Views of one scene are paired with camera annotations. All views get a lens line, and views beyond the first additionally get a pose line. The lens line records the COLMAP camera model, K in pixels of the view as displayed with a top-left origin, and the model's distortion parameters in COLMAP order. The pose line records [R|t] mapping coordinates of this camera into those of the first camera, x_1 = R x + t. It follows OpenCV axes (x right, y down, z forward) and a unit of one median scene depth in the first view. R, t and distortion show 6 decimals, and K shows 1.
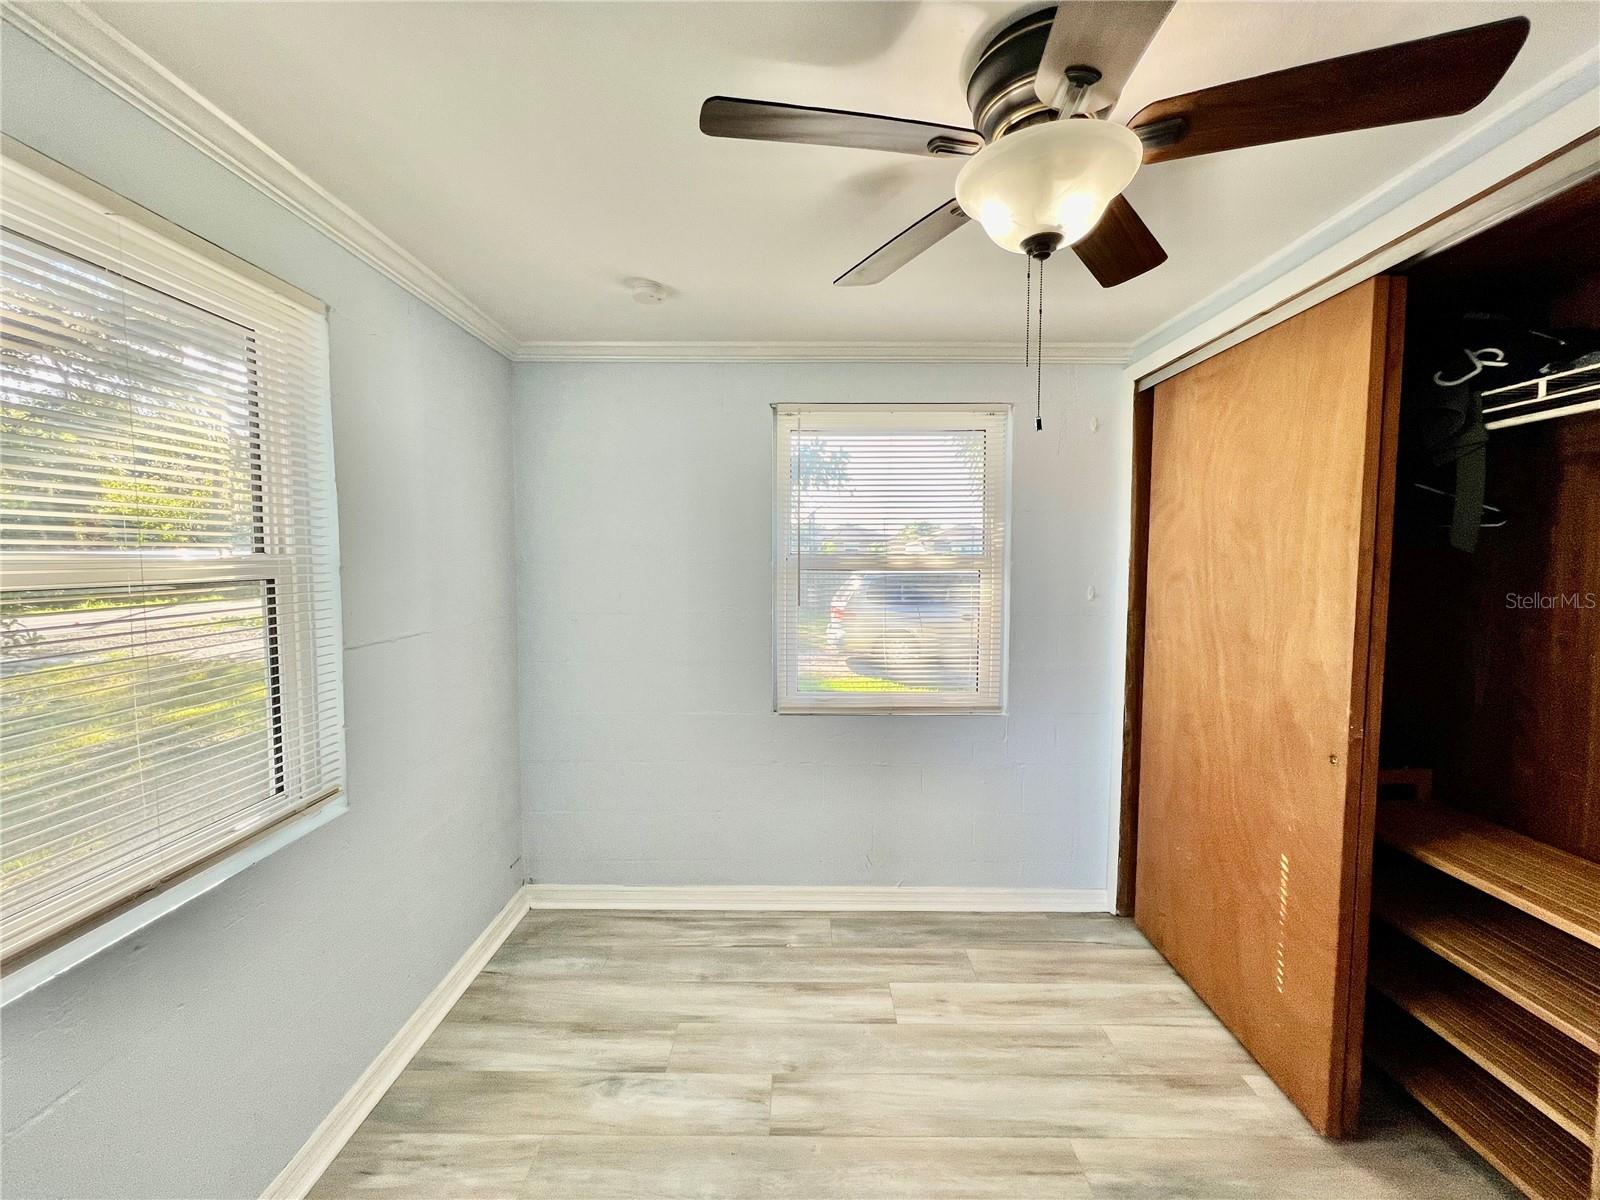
lens RADIAL K [[638.5, 0, 793.4], [0, 638.5, 595.7], [0, 0, 1]] dist [-0.000325, -0.000029]
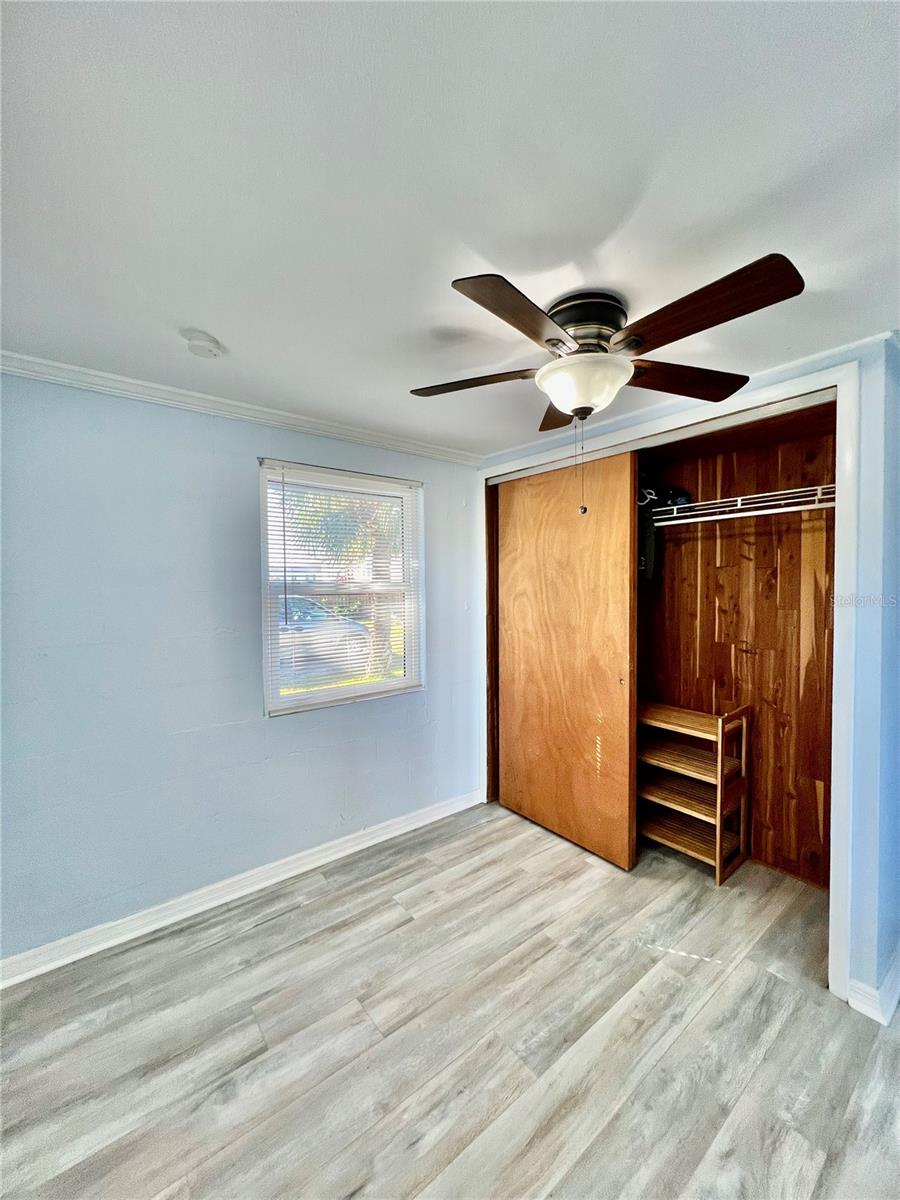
lens RADIAL K [[479.0, 0, 451.9], [0, 479.0, 594.9], [0, 0, 1]] dist [-0.000483, 0.000136]
pose [[0.777618, -0.021449, 0.628371, -0.397360], [0.044758, 0.998771, -0.021296, -0.008899], [-0.627142, 0.044685, 0.777622, 0.102526]]
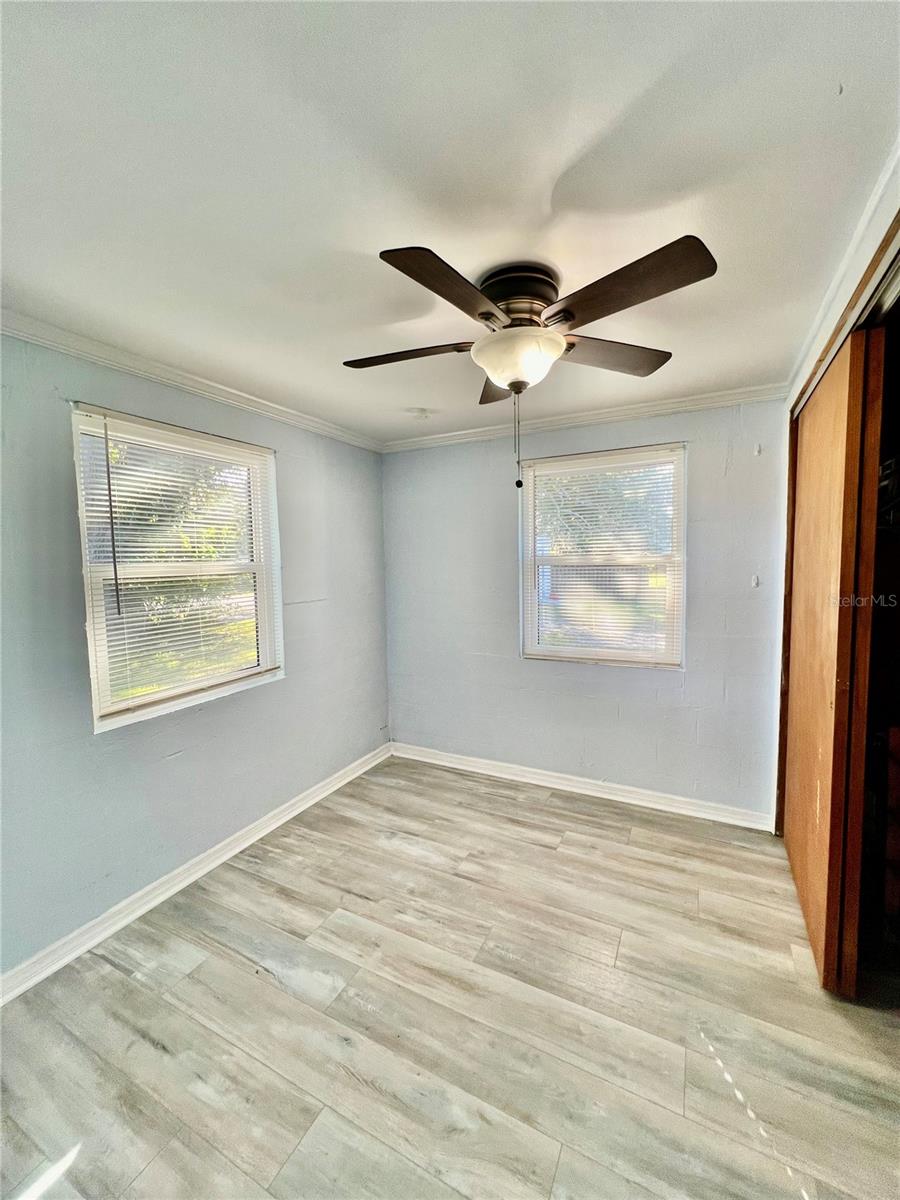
lens RADIAL K [[477.5, 0, 452.5], [0, 477.5, 595.2], [0, 0, 1]] dist [-0.001337, -0.000068]
pose [[0.892024, 0.013529, -0.451785, 0.441024], [-0.006767, 0.999840, 0.016579, 0.015573], [0.451936, -0.011731, 0.891973, -0.162812]]
